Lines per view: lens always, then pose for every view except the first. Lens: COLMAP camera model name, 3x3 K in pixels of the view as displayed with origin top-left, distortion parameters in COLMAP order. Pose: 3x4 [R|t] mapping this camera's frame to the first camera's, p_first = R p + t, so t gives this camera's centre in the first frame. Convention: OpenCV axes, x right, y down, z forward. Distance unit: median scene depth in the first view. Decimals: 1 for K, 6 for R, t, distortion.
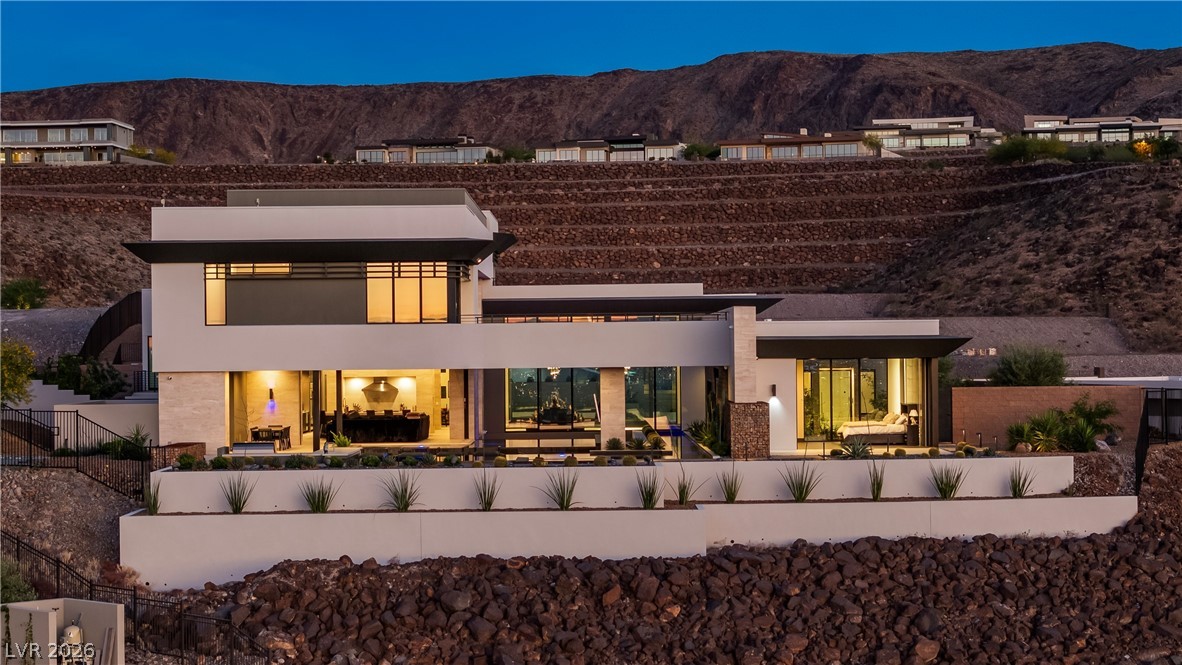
lens RADIAL K [[2430.1, 0, 591.0], [0, 2430.1, 332.5], [0, 0, 1]] dist [-0.019756, 0.173961]
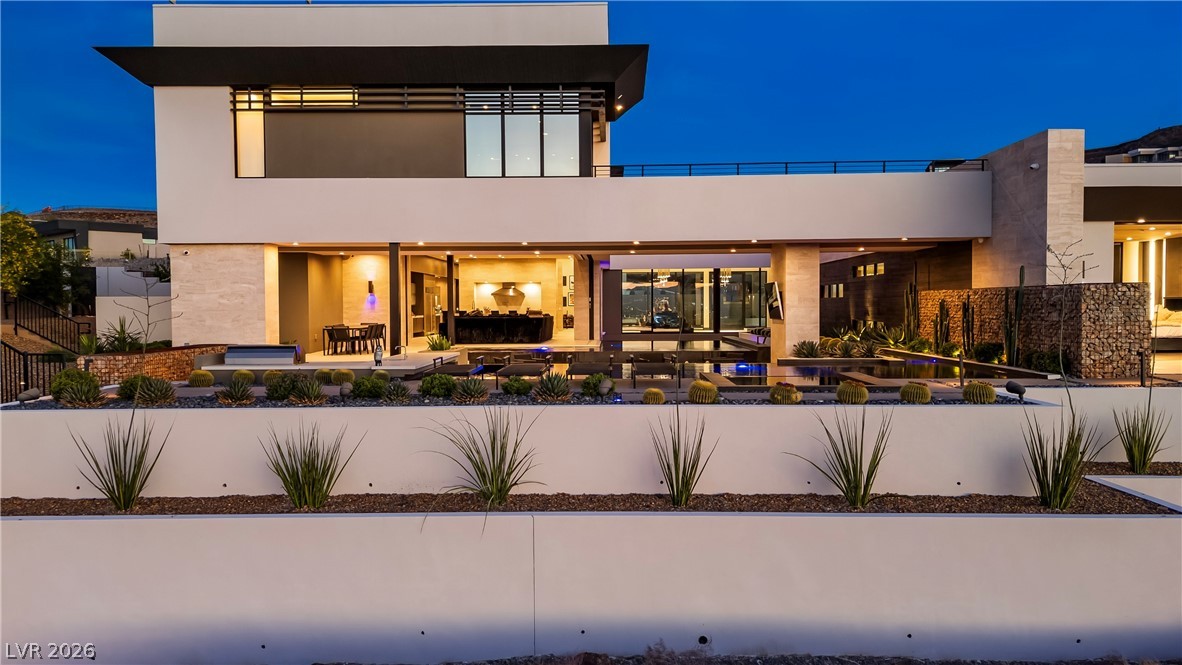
lens RADIAL K [[899.6, 0, 591.0], [0, 899.6, 332.5], [0, 0, 1]] dist [0.088260, -0.075838]
pose [[0.999686, 0.005919, -0.024338, -0.035729], [-0.004981, 0.999249, 0.038416, 0.022683], [0.024547, -0.038283, 0.998965, 0.536378]]
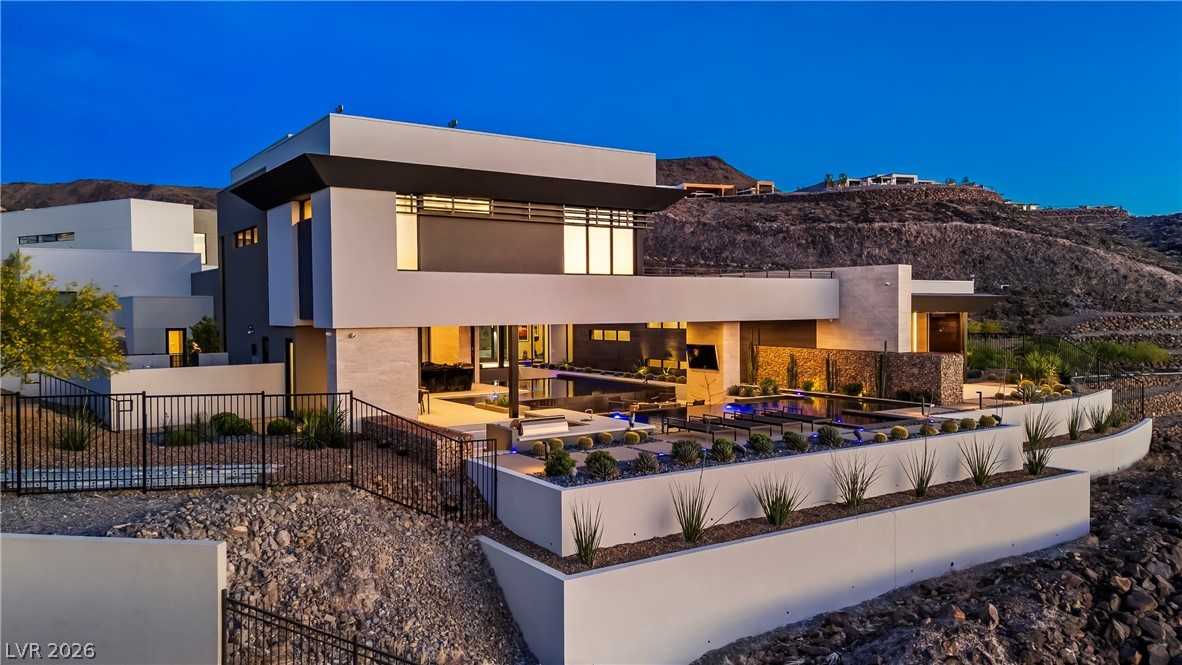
lens RADIAL K [[882.0, 0, 591.0], [0, 882.0, 332.5], [0, 0, 1]] dist [0.085439, -0.075547]
pose [[0.833376, -0.010648, 0.552604, -0.194797], [-0.006601, 0.999551, 0.029216, 0.006377], [-0.552667, -0.027996, 0.832932, 0.521815]]
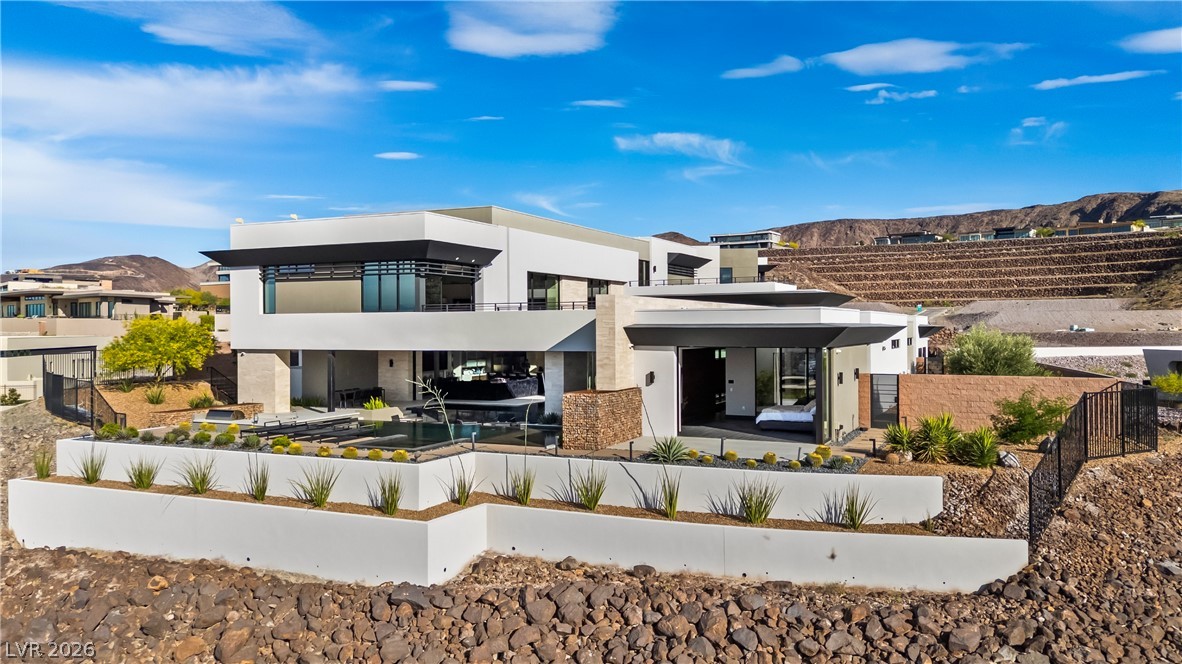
lens RADIAL K [[882.0, 0, 591.0], [0, 882.0, 332.0], [0, 0, 1]] dist [0.085439, -0.075547]
pose [[0.897359, 0.008541, -0.441219, 0.153143], [-0.001215, 0.999857, 0.016885, -0.000929], [0.441300, -0.014616, 0.897240, 0.471763]]
